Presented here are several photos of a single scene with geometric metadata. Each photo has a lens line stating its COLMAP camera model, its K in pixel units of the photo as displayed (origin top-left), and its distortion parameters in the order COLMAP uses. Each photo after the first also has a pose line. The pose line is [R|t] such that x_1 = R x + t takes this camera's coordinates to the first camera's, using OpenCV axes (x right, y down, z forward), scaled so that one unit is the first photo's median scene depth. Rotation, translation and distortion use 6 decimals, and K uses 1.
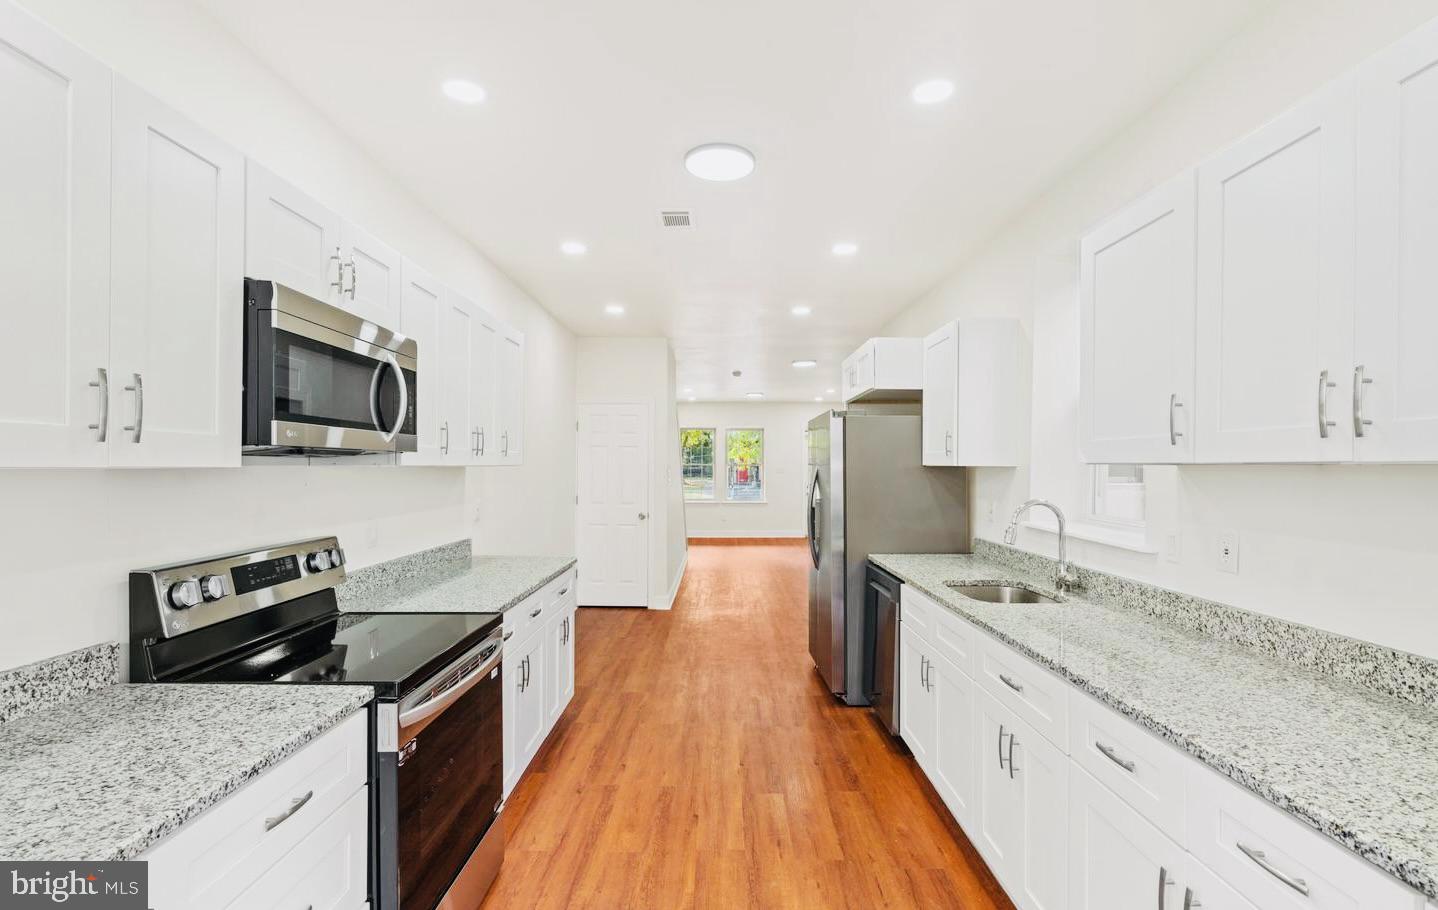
lens RADIAL K [[673.0, 0, 716.1], [0, 673.0, 475.8], [0, 0, 1]] dist [0.000556, 0.000072]
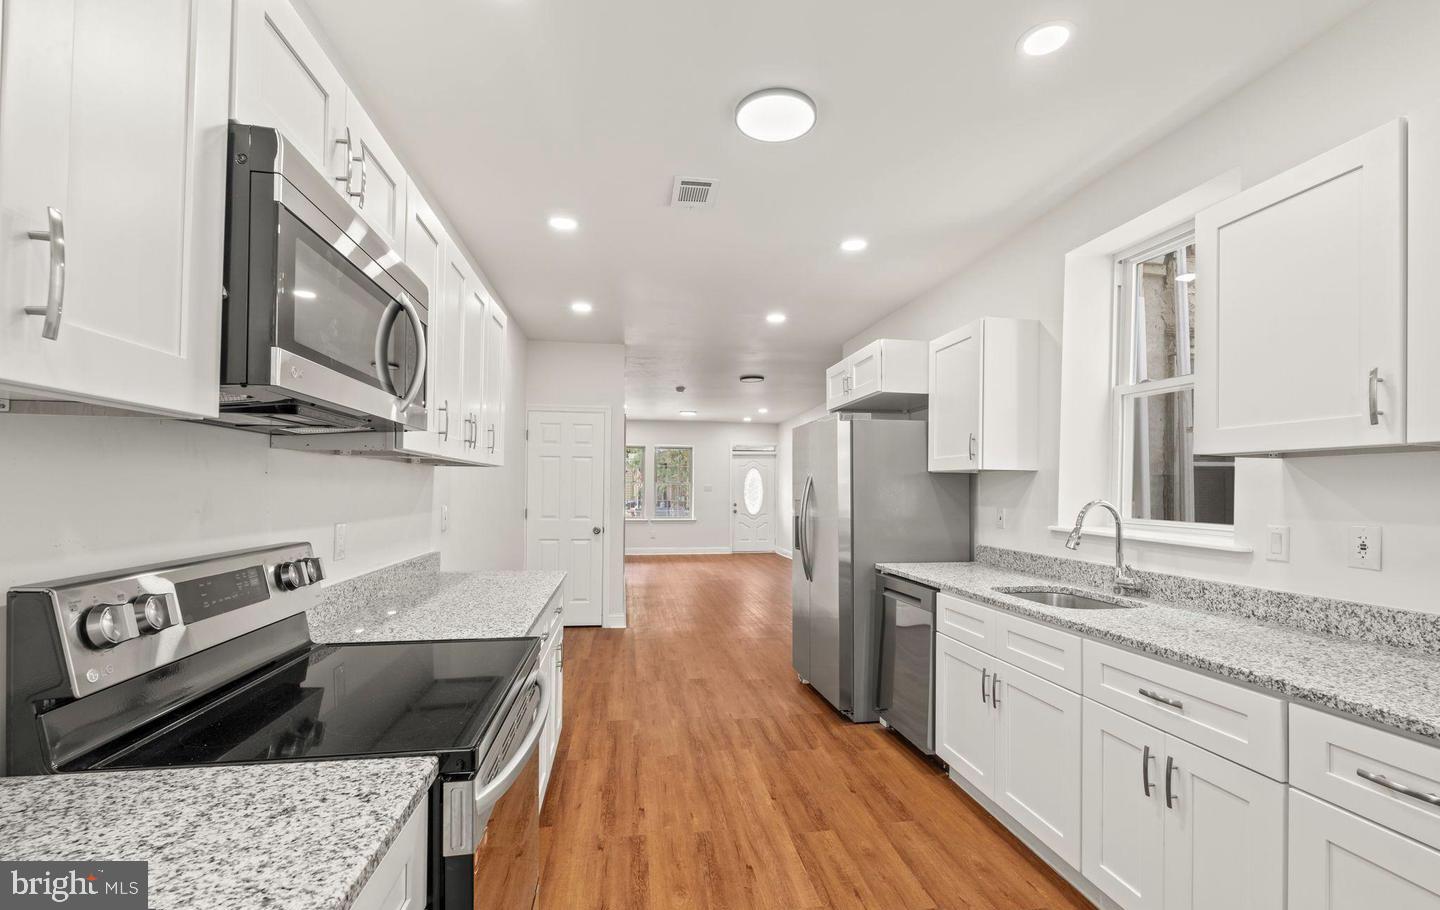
lens RADIAL K [[637.0, 0, 724.4], [0, 637.0, 490.2], [0, 0, 1]] dist [-0.001659, -0.001071]
pose [[0.986480, 0.005196, 0.163796, -0.219004], [-0.003102, 0.999910, -0.013042, 0.038871], [-0.163850, 0.012358, 0.986408, 0.220730]]
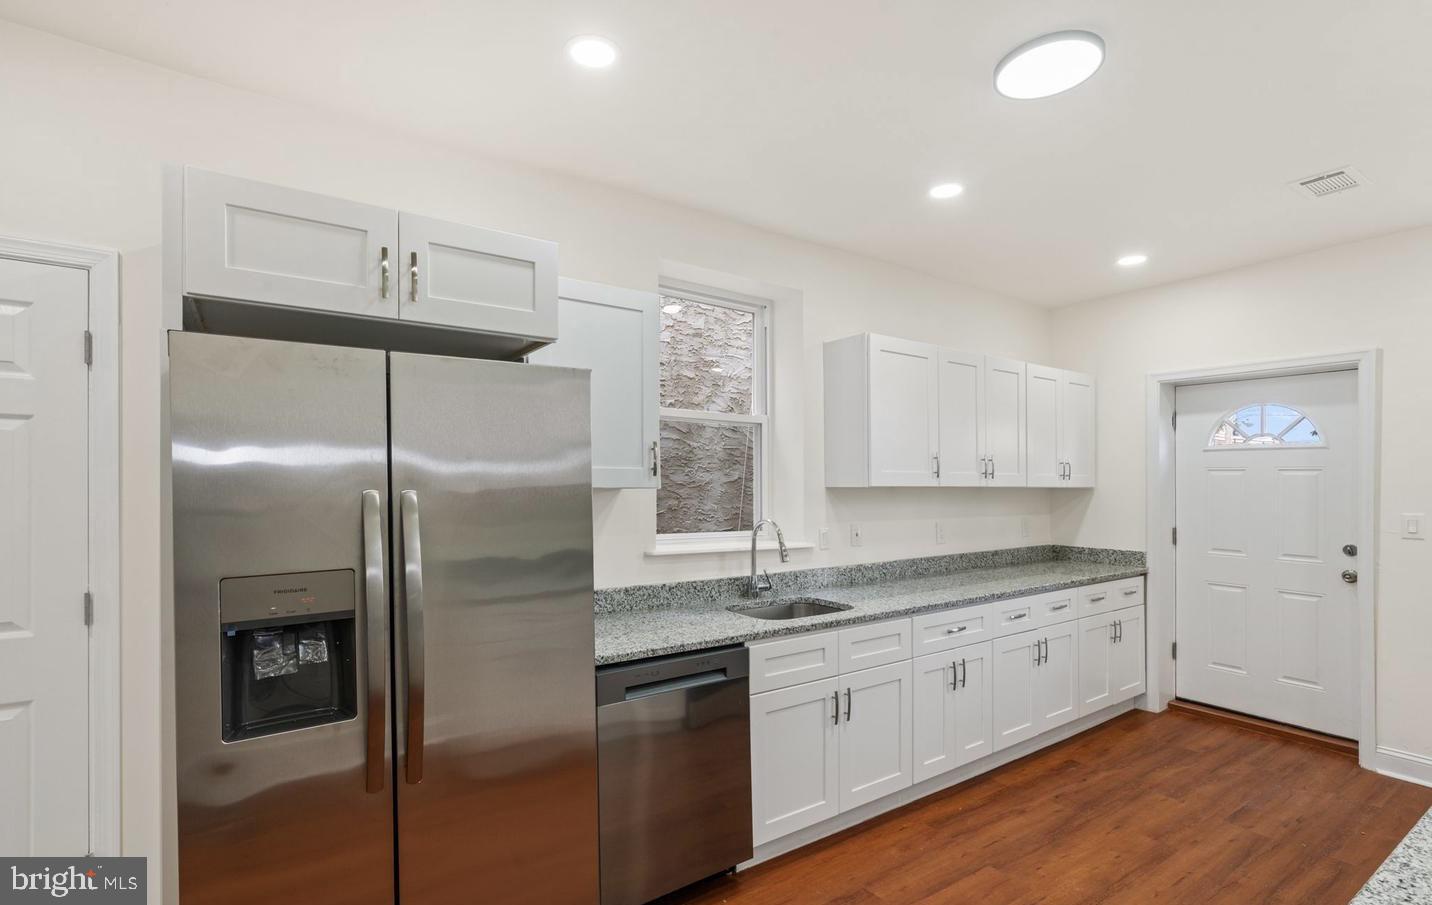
lens RADIAL K [[670.2, 0, 713.1], [0, 670.2, 473.2], [0, 0, 1]] dist [0.000556, 0.000072]
pose [[-0.576029, 0.006427, 0.817404, -0.419470], [0.004921, 0.999978, -0.004395, -0.041879], [-0.817415, 0.001491, -0.576048, 1.942878]]
